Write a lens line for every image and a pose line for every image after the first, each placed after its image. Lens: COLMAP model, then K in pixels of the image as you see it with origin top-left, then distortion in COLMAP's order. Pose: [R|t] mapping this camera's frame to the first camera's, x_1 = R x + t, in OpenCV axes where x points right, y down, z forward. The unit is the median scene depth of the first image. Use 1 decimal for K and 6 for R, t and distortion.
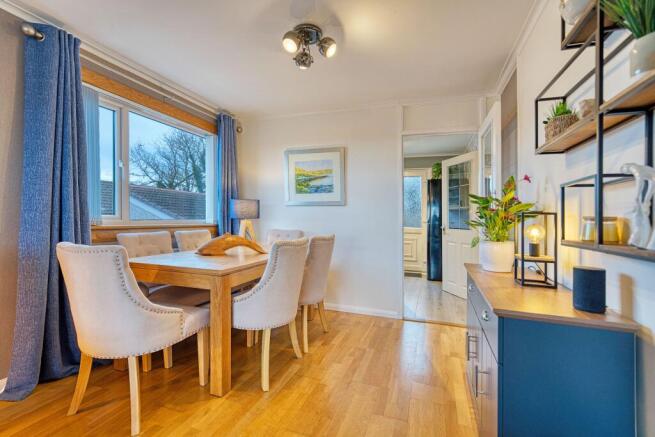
lens RADIAL K [[290.3, 0, 336.3], [0, 290.3, 220.0], [0, 0, 1]] dist [-0.005888, -0.000368]
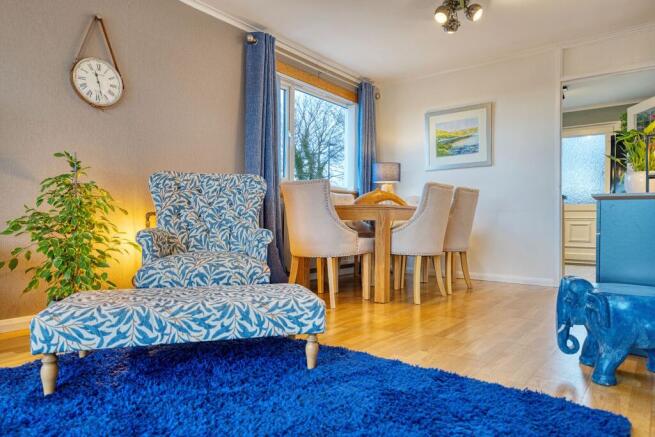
lens RADIAL K [[415.6, 0, 327.4], [0, 415.6, 226.1], [0, 0, 1]] dist [0.027696, -0.006727]
pose [[0.935906, 0.006530, -0.352190, 0.012031], [-0.004221, 0.999964, 0.007323, 0.172496], [0.352225, -0.005367, 0.935900, -0.555865]]
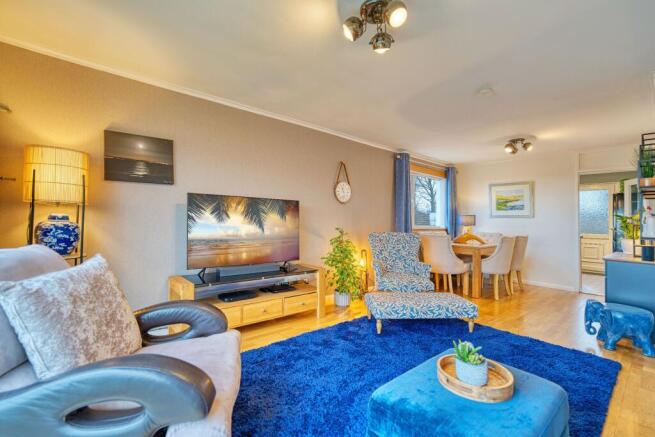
lens RADIAL K [[290.3, 0, 327.6], [0, 290.3, 215.9], [0, 0, 1]] dist [-0.005888, -0.000368]
pose [[0.854969, -0.003658, -0.518666, -0.142496], [-0.012398, 0.999545, -0.027487, -0.003339], [0.518530, 0.029931, 0.854535, -1.200671]]
